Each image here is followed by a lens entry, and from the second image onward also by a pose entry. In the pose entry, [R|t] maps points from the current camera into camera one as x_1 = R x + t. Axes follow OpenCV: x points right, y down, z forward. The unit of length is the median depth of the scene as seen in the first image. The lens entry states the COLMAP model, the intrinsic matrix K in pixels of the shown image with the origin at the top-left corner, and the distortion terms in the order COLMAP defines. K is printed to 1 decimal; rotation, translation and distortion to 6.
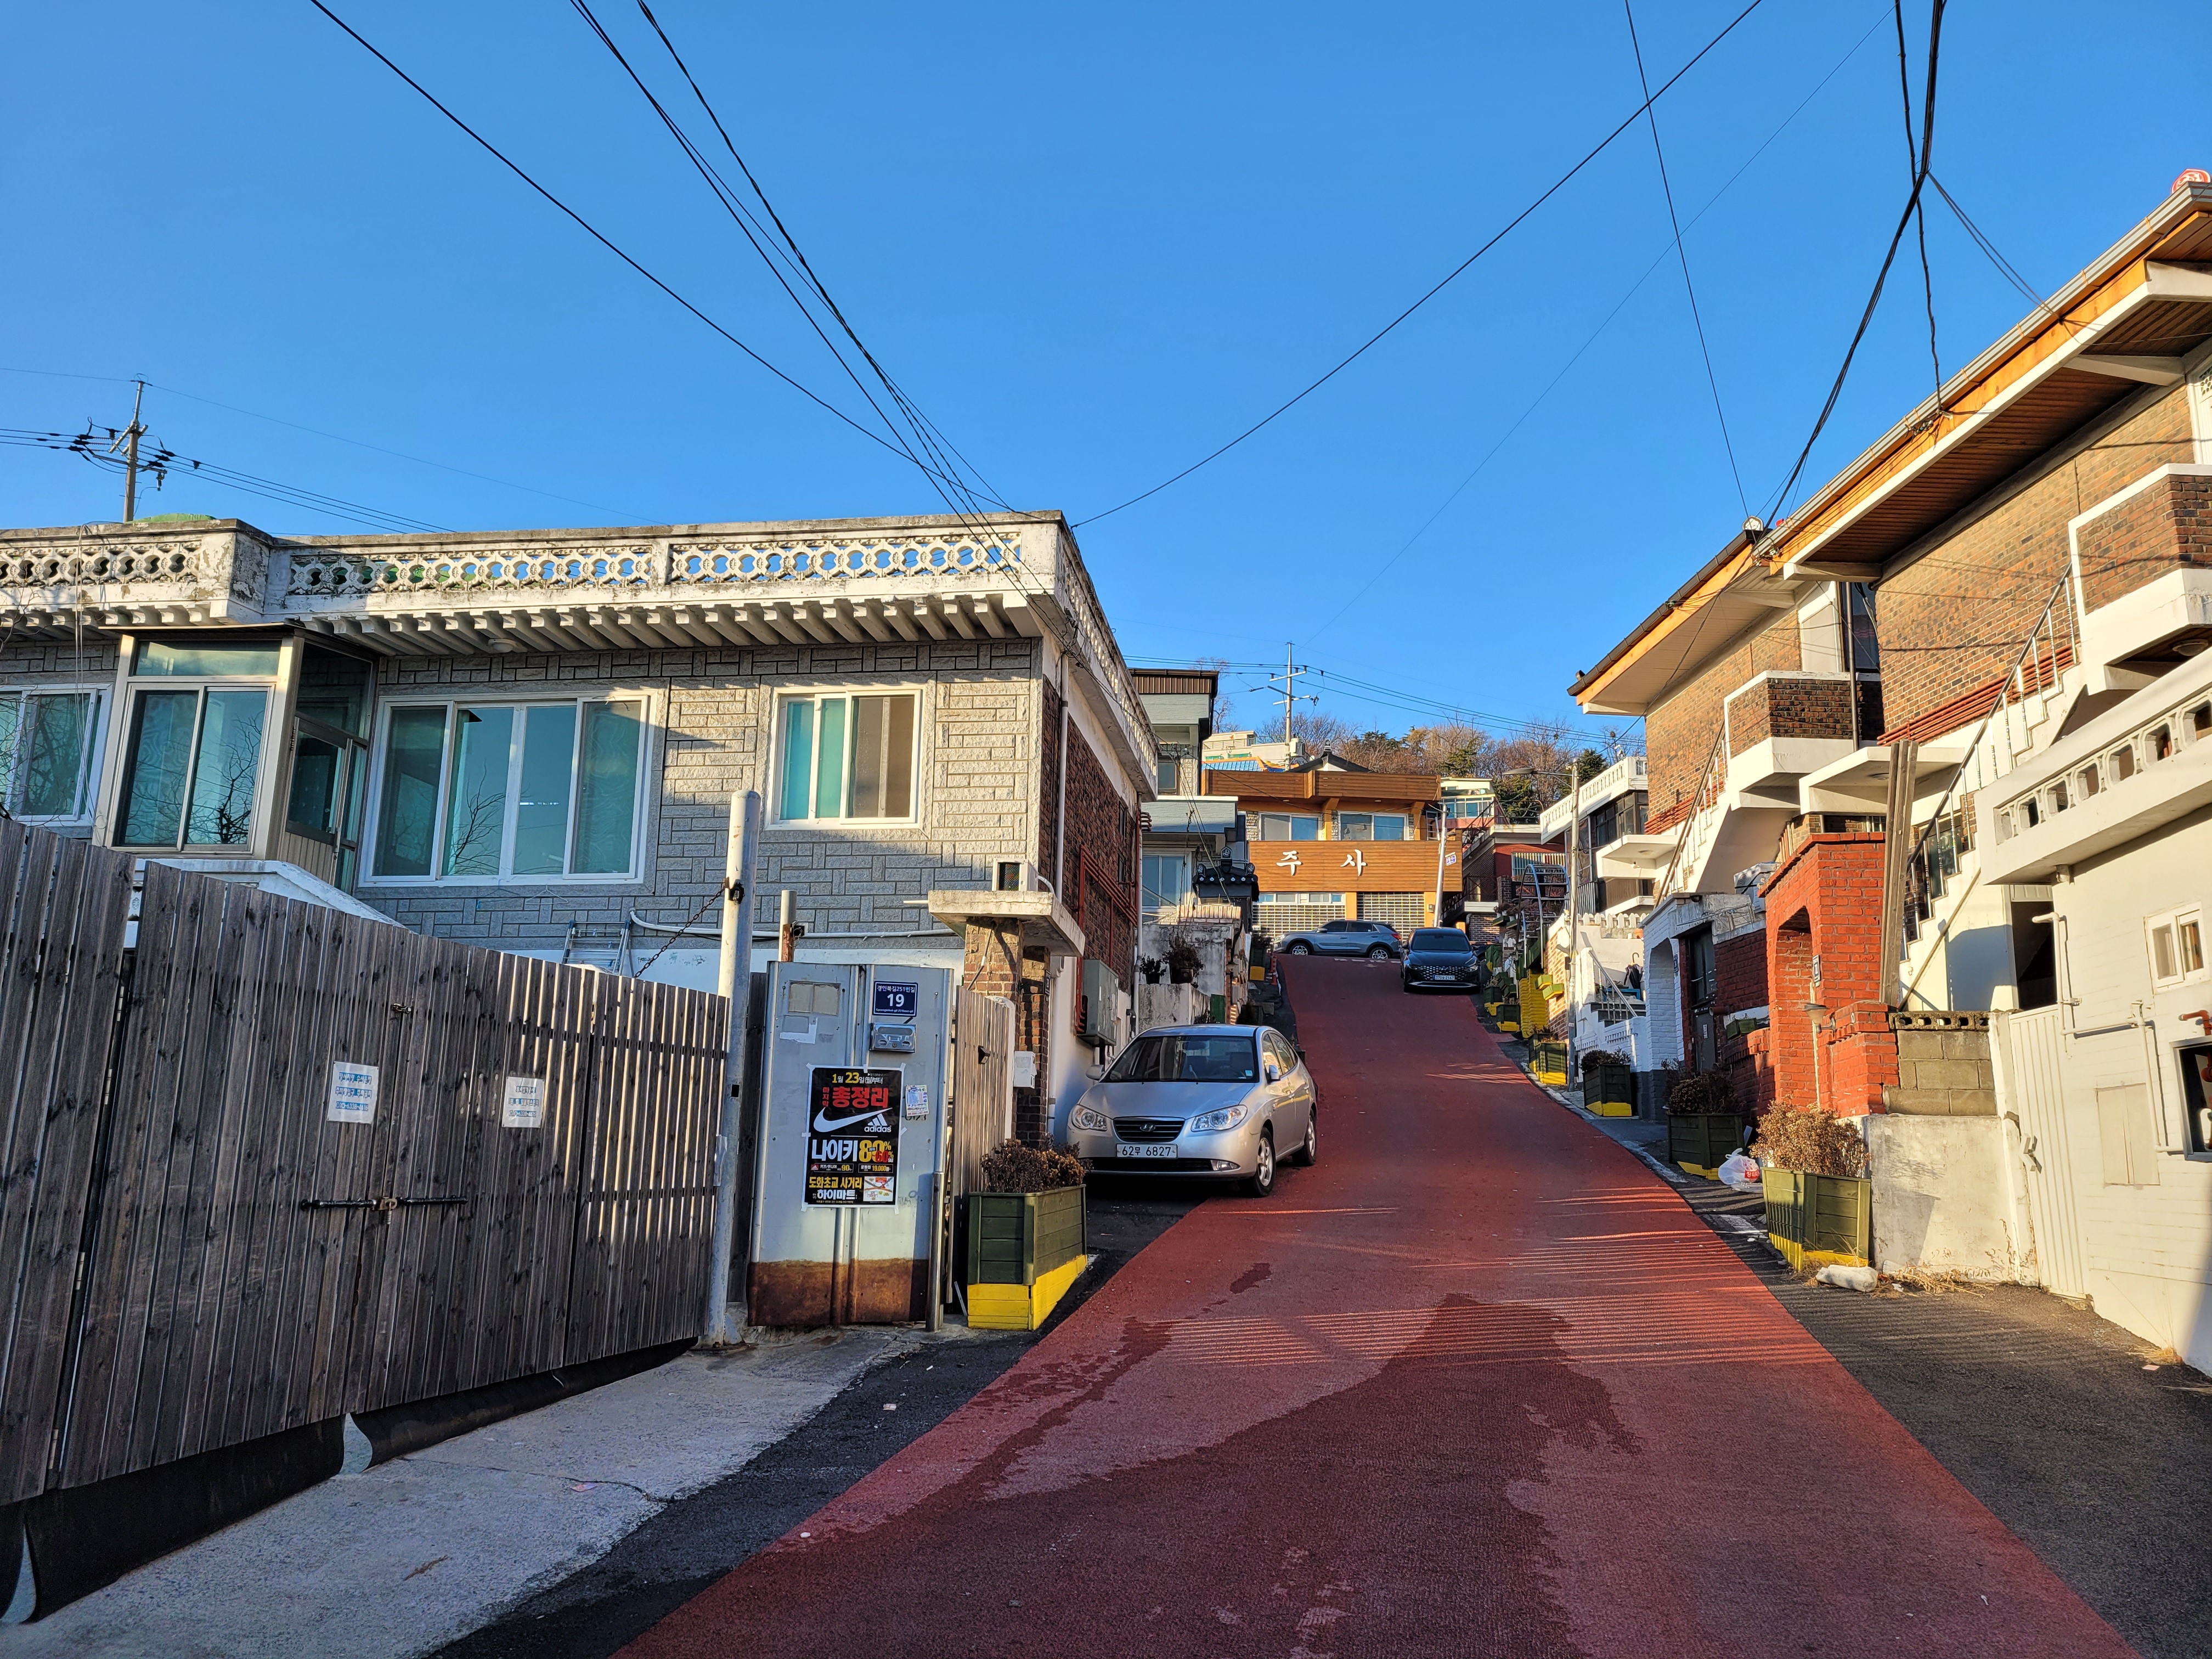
lens RADIAL K [[1654.2, 0, 1103.7], [0, 1654.2, 816.3], [0, 0, 1]] dist [0.041219, -0.018341]
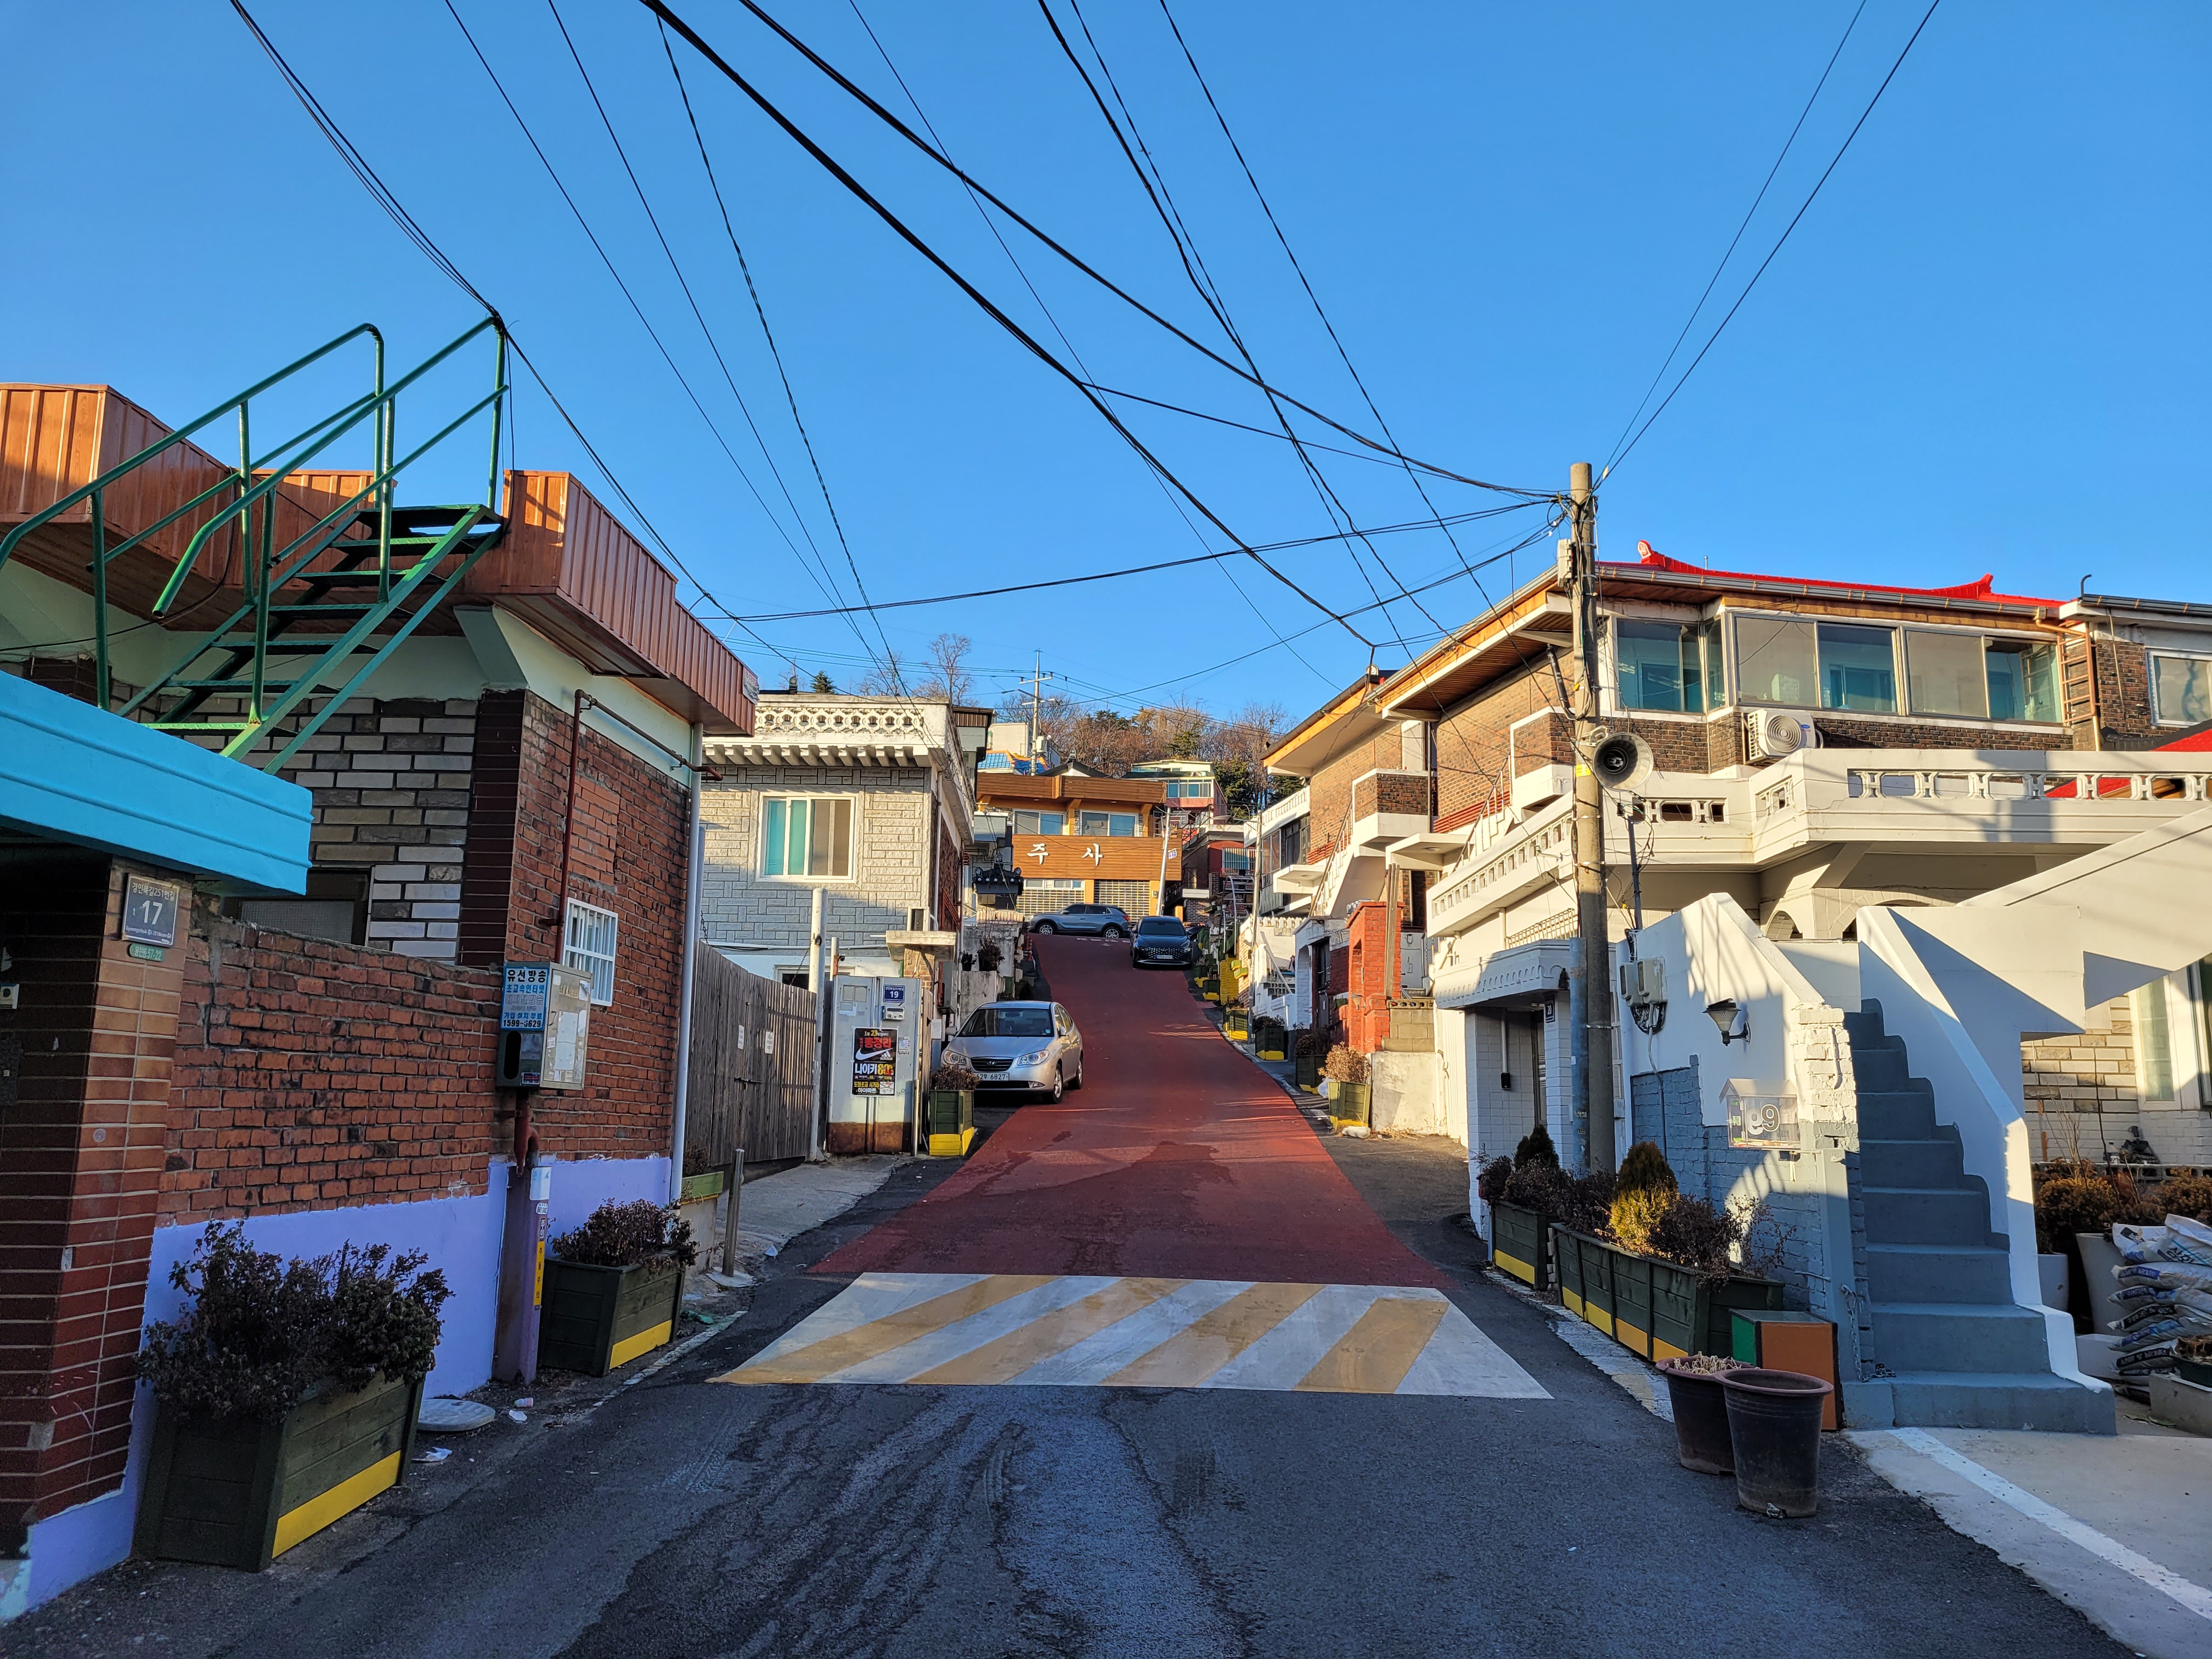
lens RADIAL K [[1654.2, 0, 1108.9], [0, 1654.2, 831.2], [0, 0, 1]] dist [0.041219, -0.018341]
pose [[0.985812, 0.021264, 0.166504, -0.135549], [-0.026741, 0.999170, 0.030719, -0.100226], [-0.165712, -0.034735, 0.985562, -0.653339]]
